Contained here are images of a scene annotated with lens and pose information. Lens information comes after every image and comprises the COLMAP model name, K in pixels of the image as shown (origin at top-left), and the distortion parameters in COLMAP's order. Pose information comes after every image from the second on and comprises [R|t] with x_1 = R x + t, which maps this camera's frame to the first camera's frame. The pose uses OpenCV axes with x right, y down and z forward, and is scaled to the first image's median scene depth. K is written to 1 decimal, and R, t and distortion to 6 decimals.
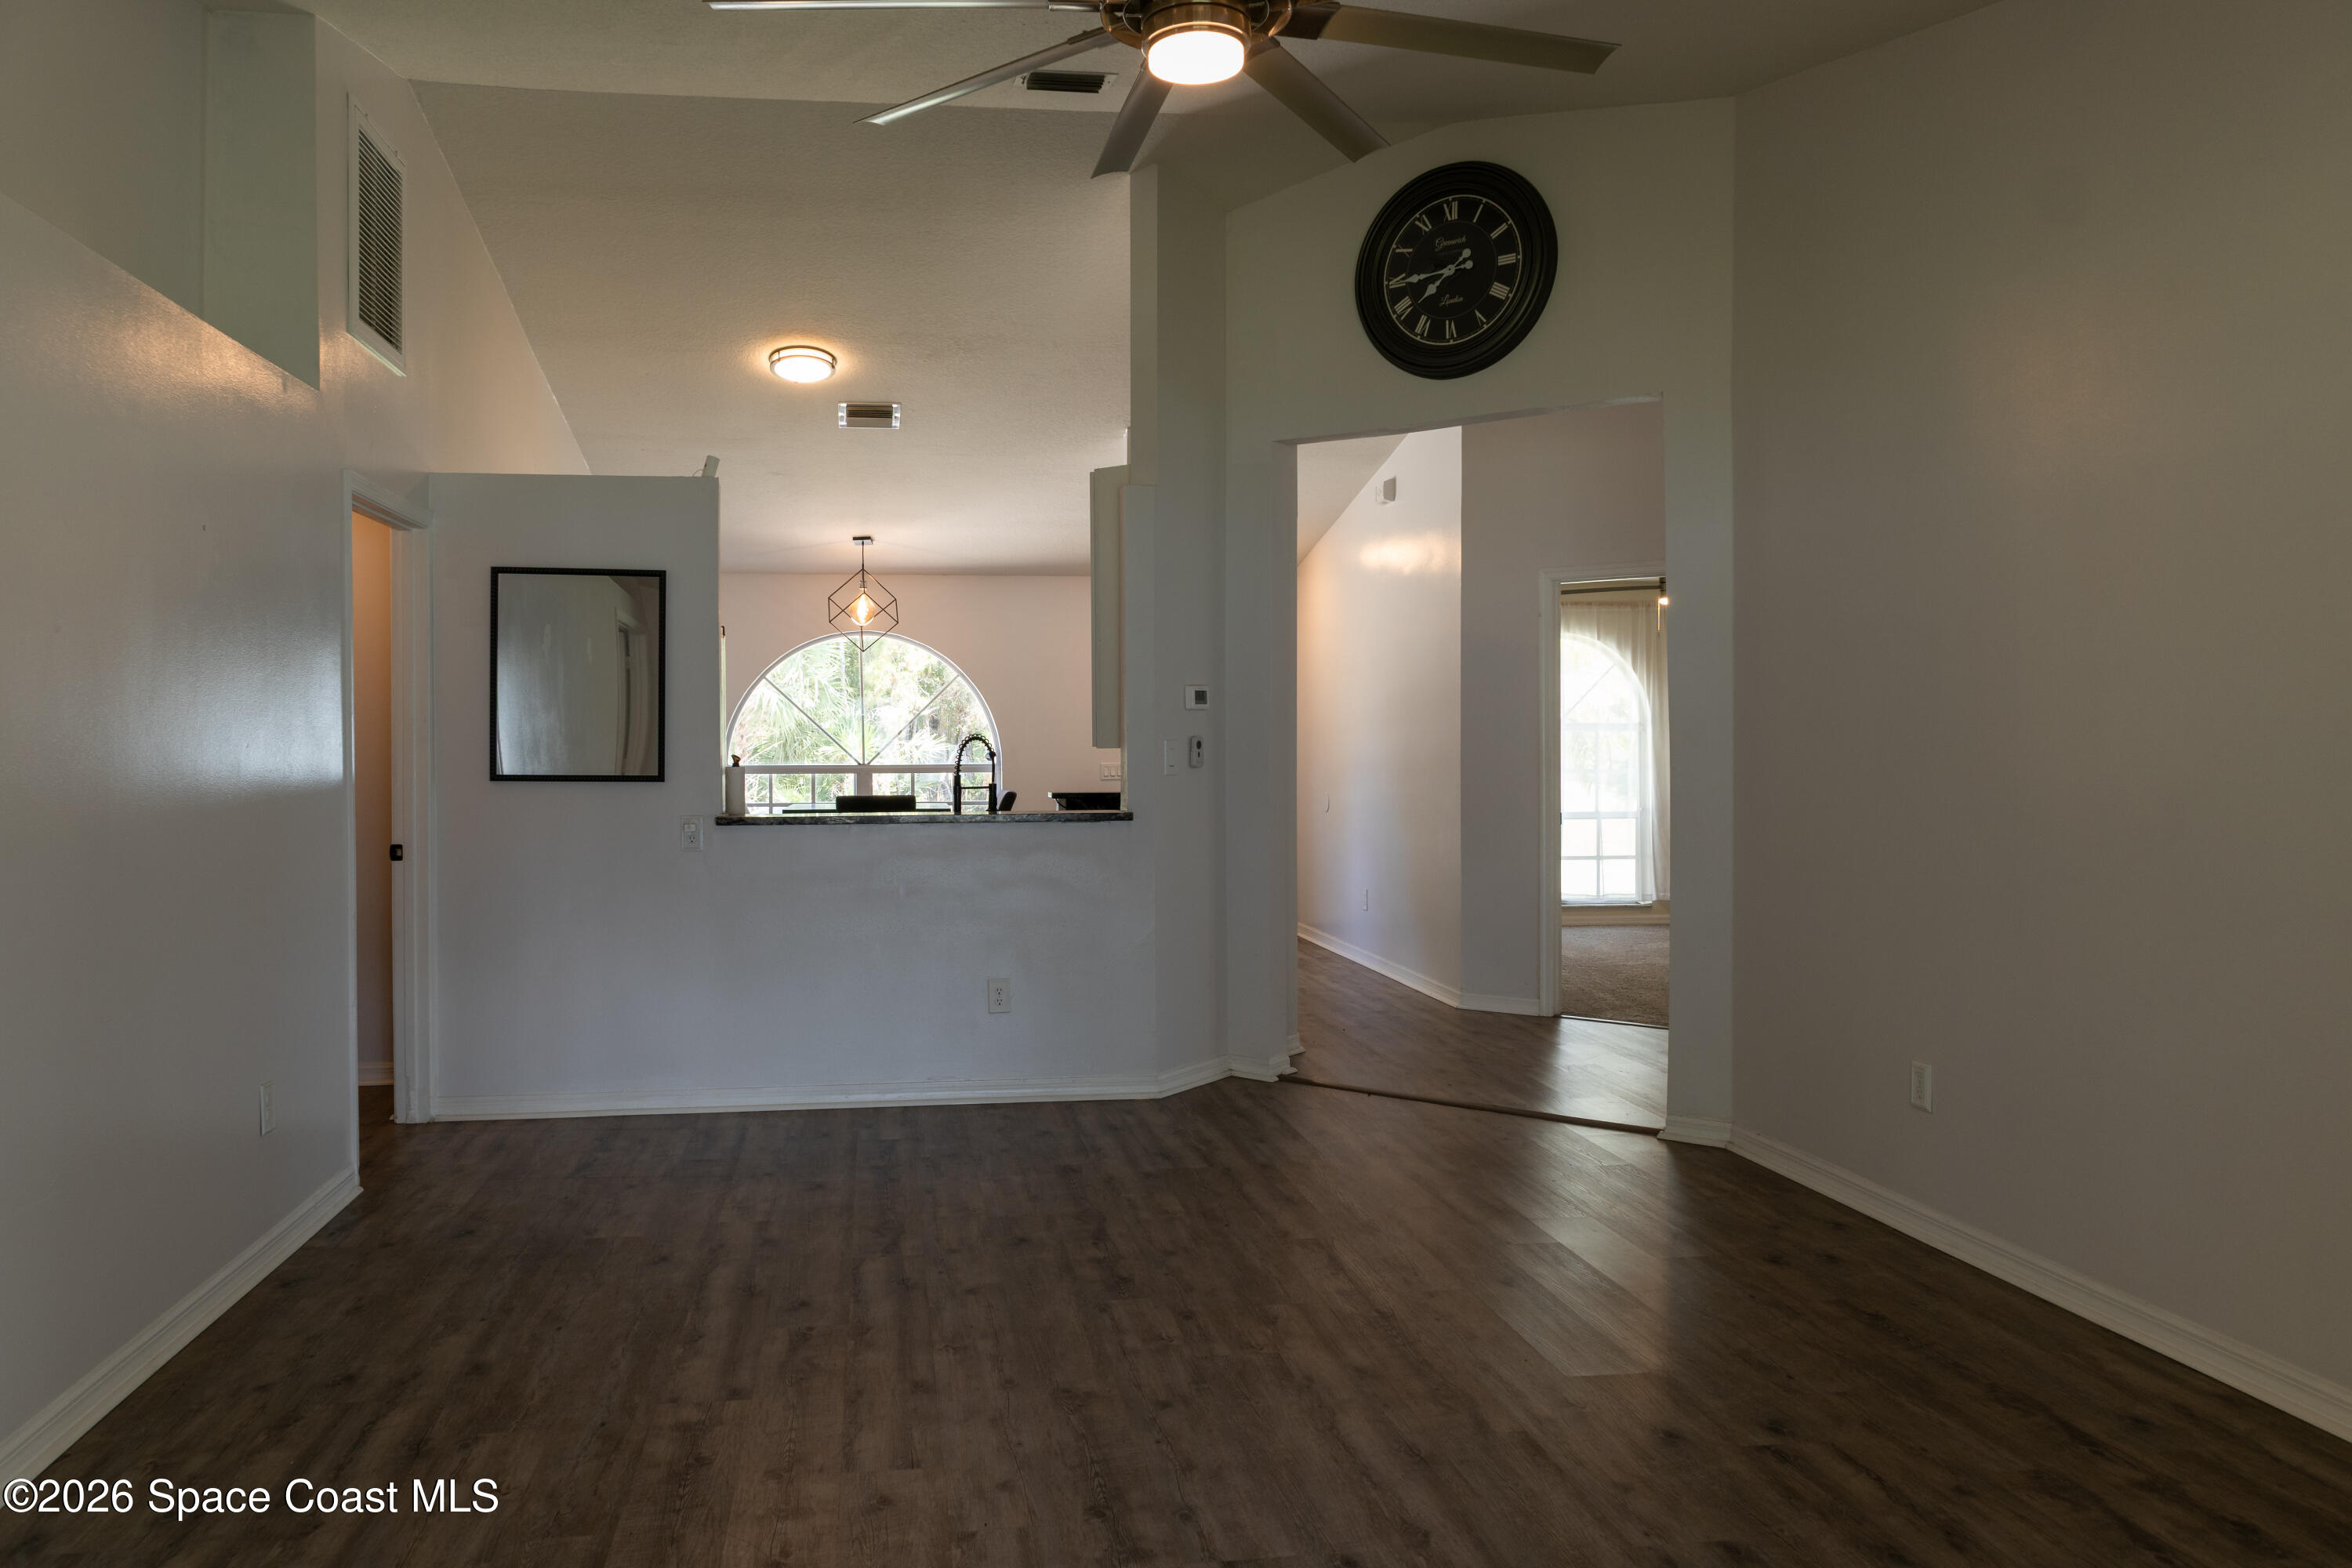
lens RADIAL K [[1668.3, 0, 1087.6], [0, 1668.3, 752.7], [0, 0, 1]] dist [0.001194, -0.004630]
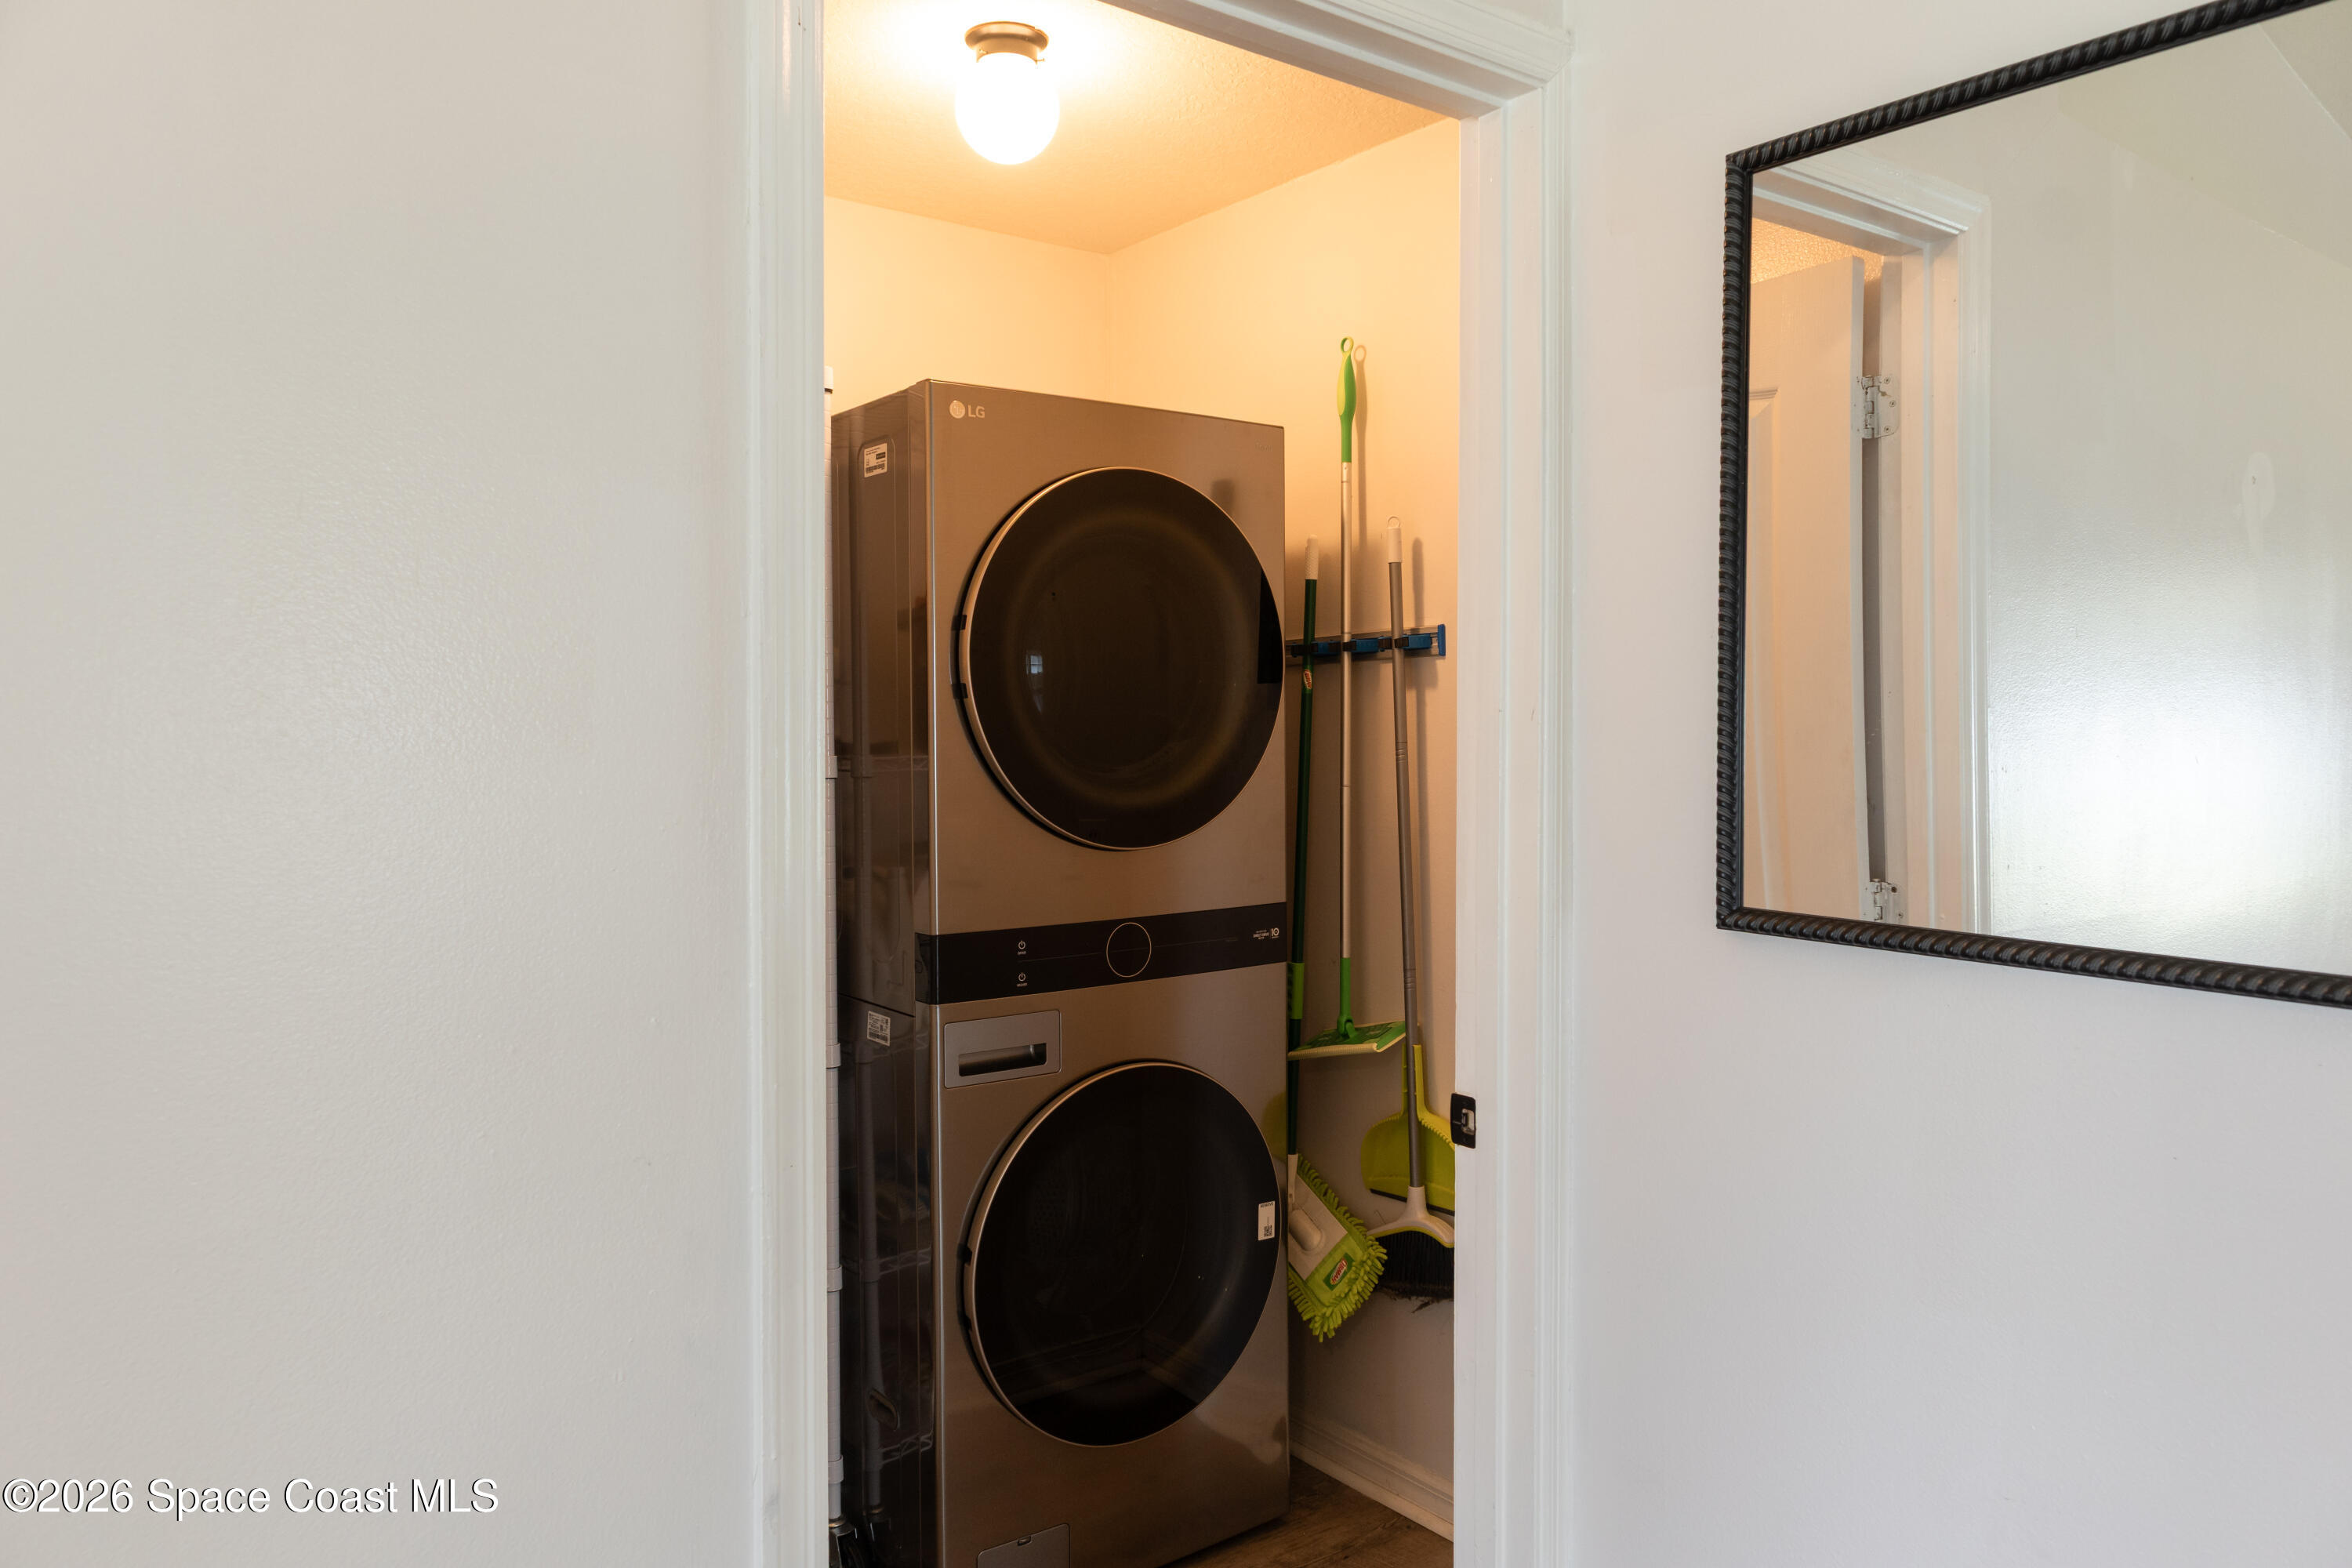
lens RADIAL K [[1590.8, 0, 1175.1], [0, 1590.8, 736.1], [0, 0, 1]] dist [-0.001483, -0.000249]
pose [[0.493656, 0.007110, -0.869628, -0.168209], [-0.010214, 0.999945, 0.002378, -0.014355], [0.869597, 0.007708, 0.493702, 0.769589]]
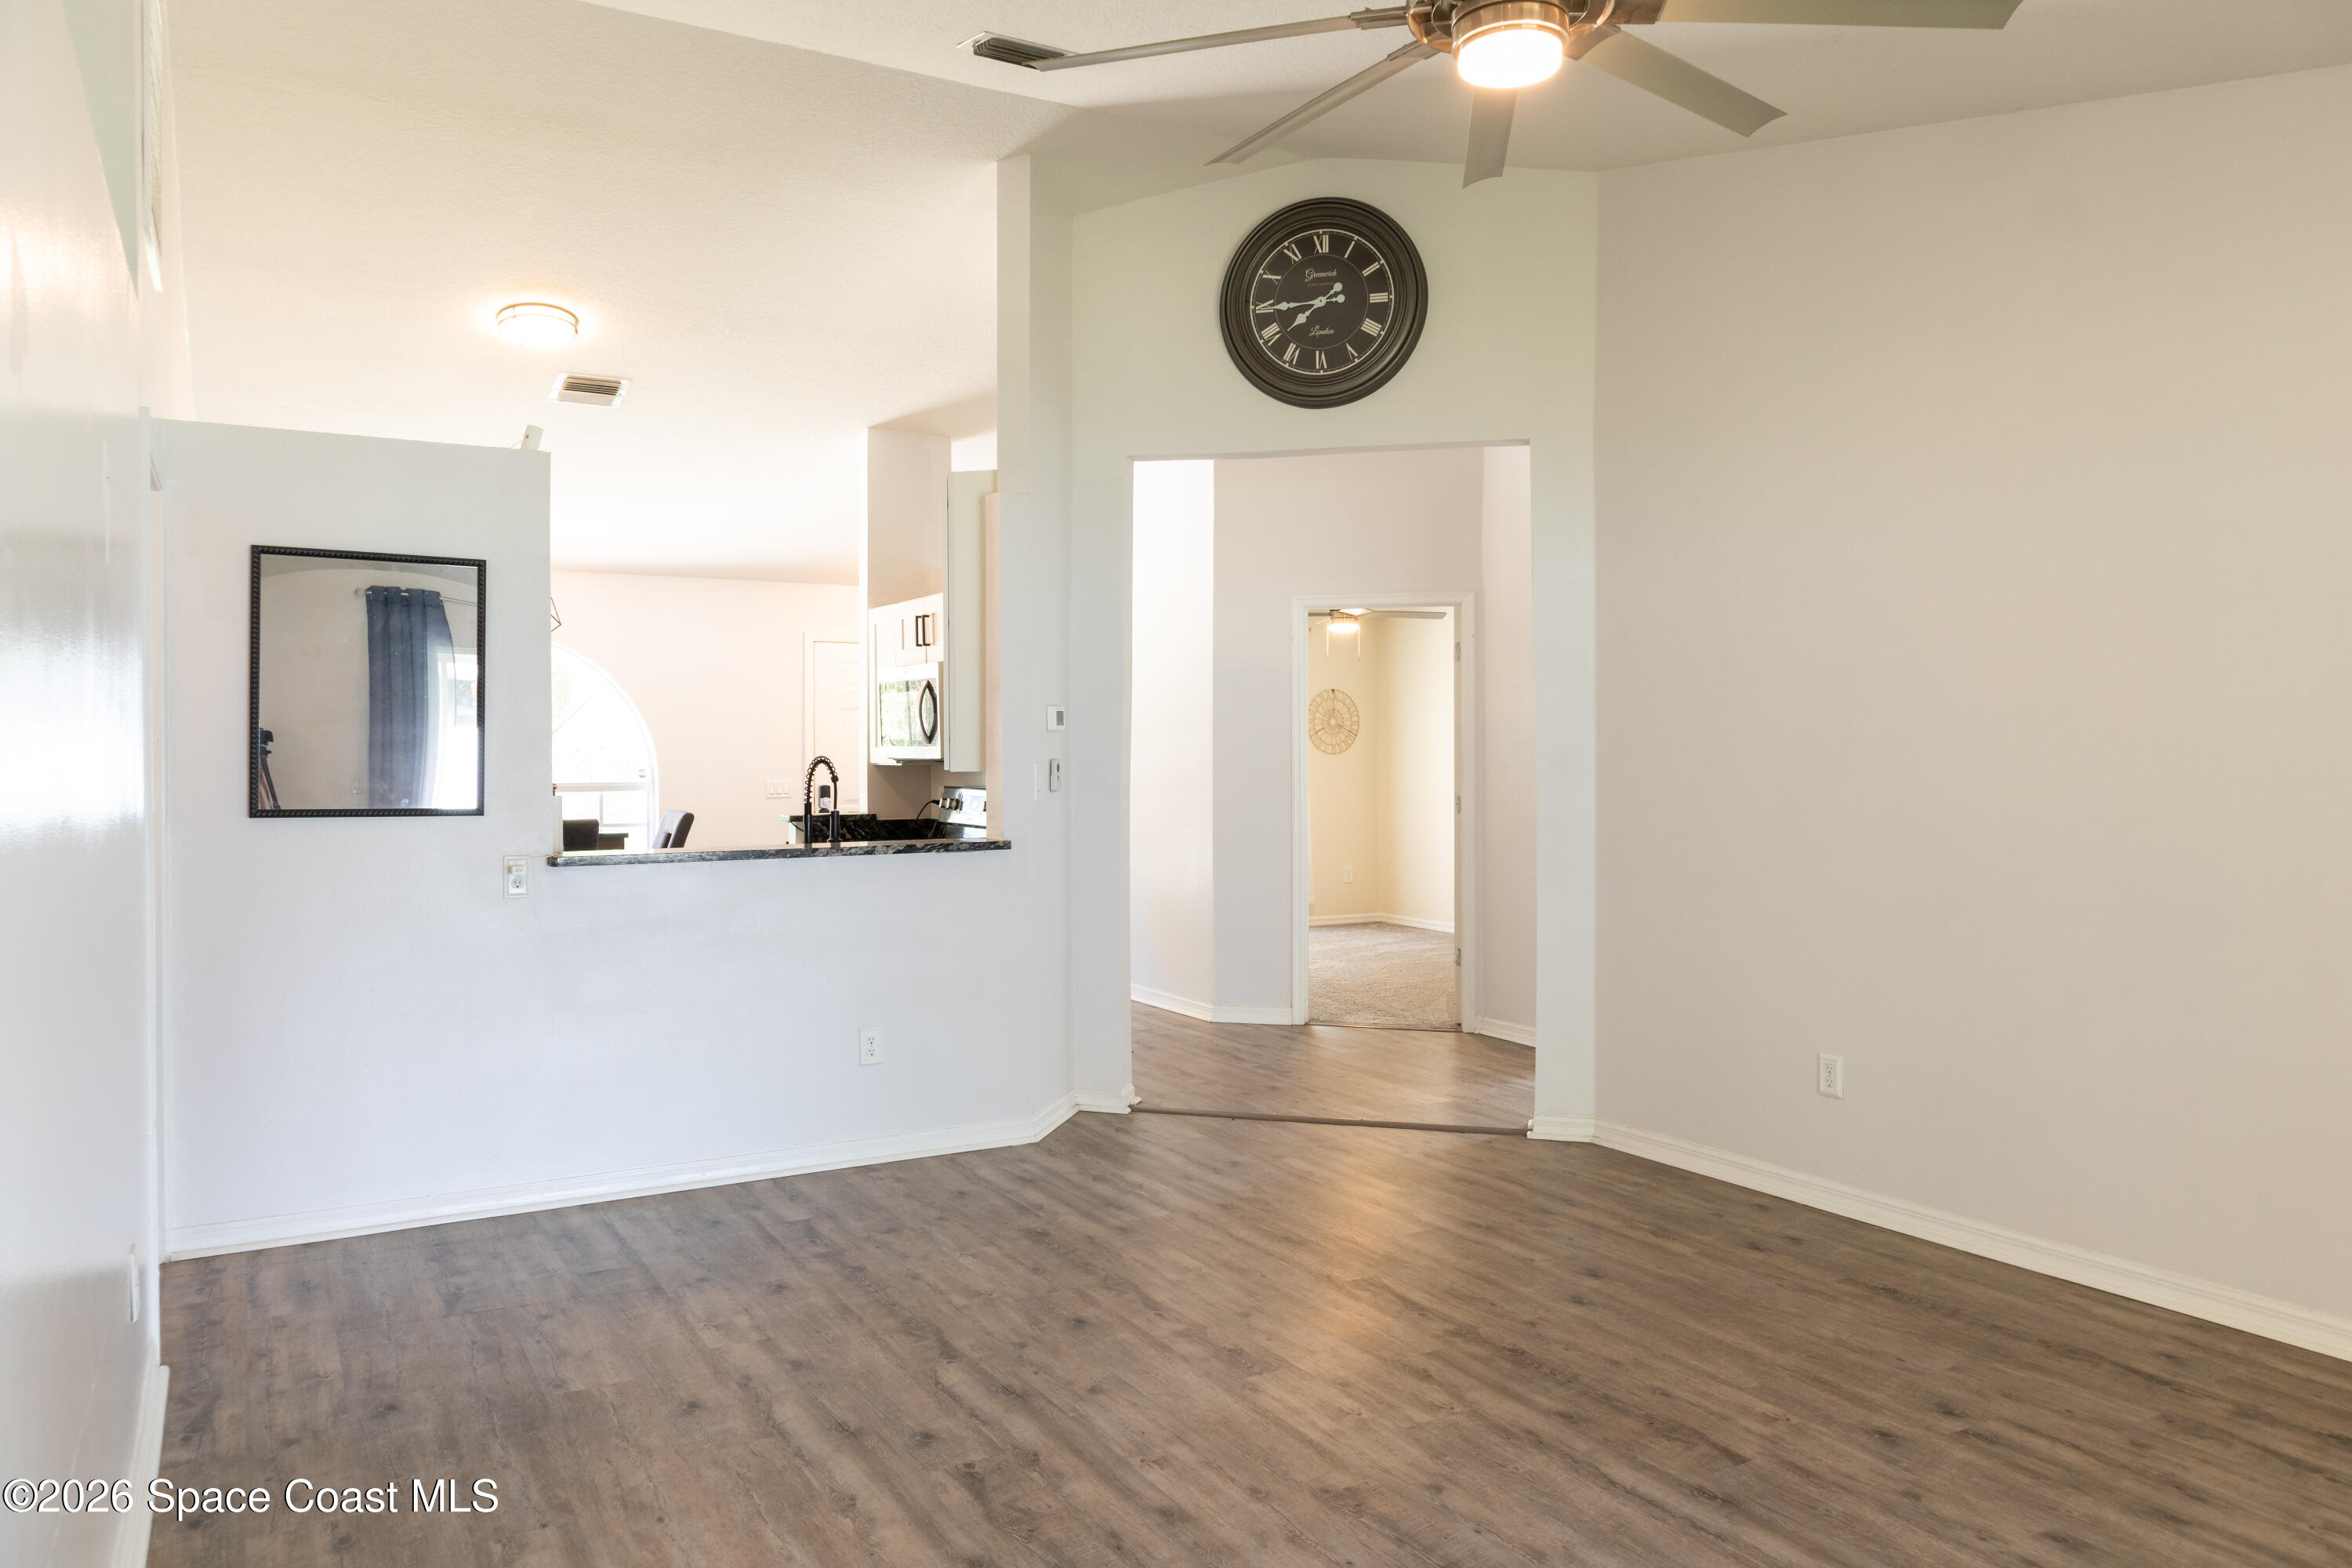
lens RADIAL K [[1626.4, 0, 1181.9], [0, 1626.4, 755.7], [0, 0, 1]] dist [-0.000139, -0.001563]
pose [[0.919230, 0.000952, 0.393719, -0.250559], [0.000259, 0.999995, -0.003022, -0.009529], [-0.393721, 0.002880, 0.919226, 0.122517]]
